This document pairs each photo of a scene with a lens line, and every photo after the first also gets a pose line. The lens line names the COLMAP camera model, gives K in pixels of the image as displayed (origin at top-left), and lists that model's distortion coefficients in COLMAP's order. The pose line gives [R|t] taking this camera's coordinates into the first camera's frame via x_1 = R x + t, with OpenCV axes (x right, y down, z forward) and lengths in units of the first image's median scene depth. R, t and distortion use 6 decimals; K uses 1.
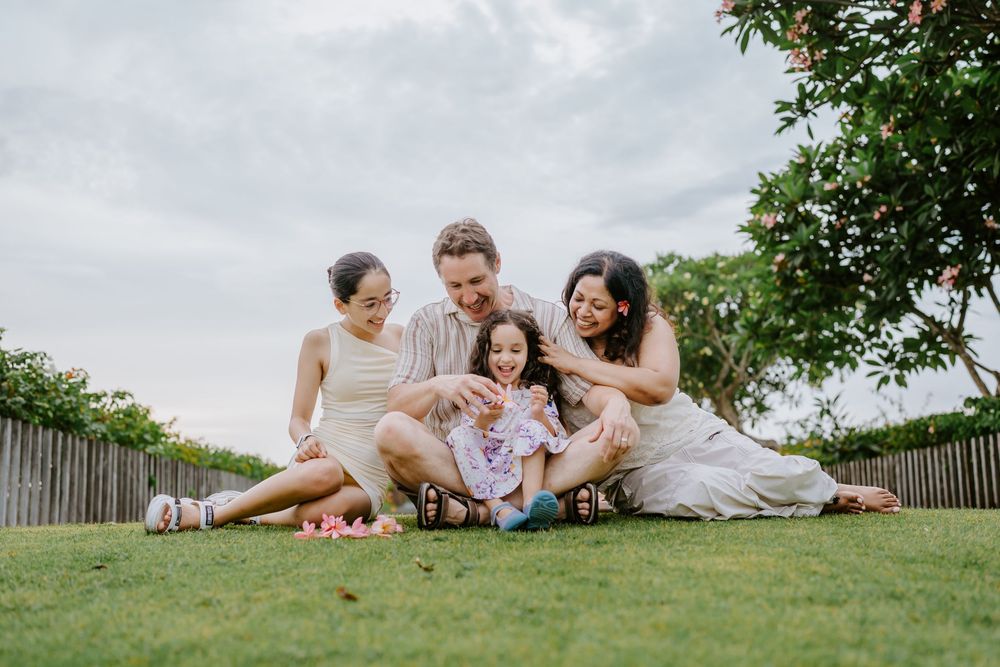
lens RADIAL K [[976.8, 0, 500.0], [0, 976.8, 333.5], [0, 0, 1]] dist [-0.036069, 0.009903]
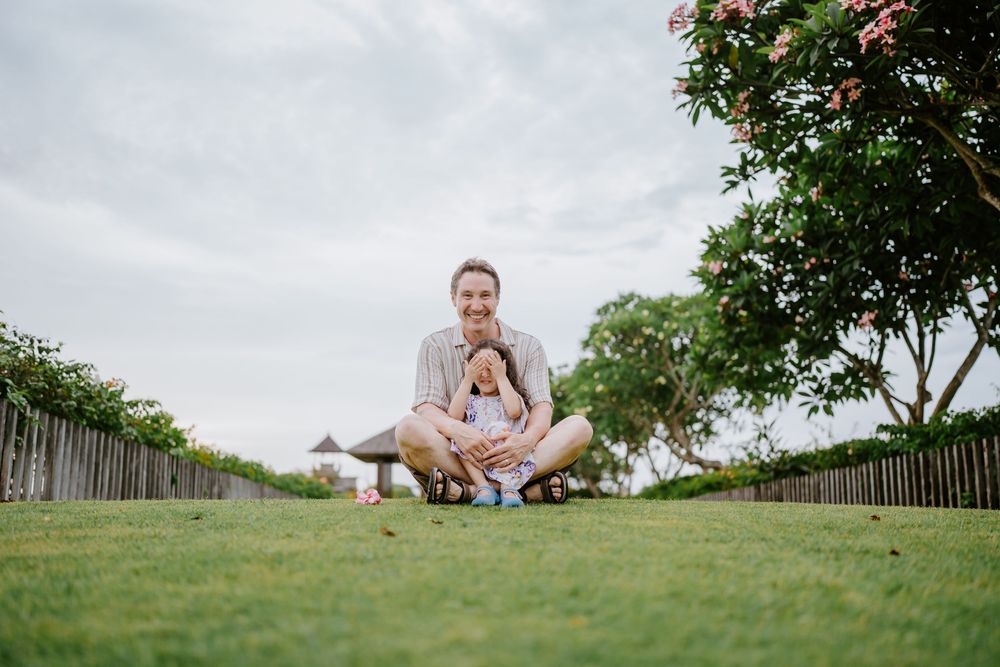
lens RADIAL K [[976.8, 0, 500.0], [0, 976.8, 333.5], [0, 0, 1]] dist [-0.036069, 0.009903]
pose [[0.999068, 0.027190, 0.033508, -0.015363], [-0.026156, 0.999180, -0.030918, 0.004697], [-0.034322, 0.030012, 0.998960, -0.143598]]
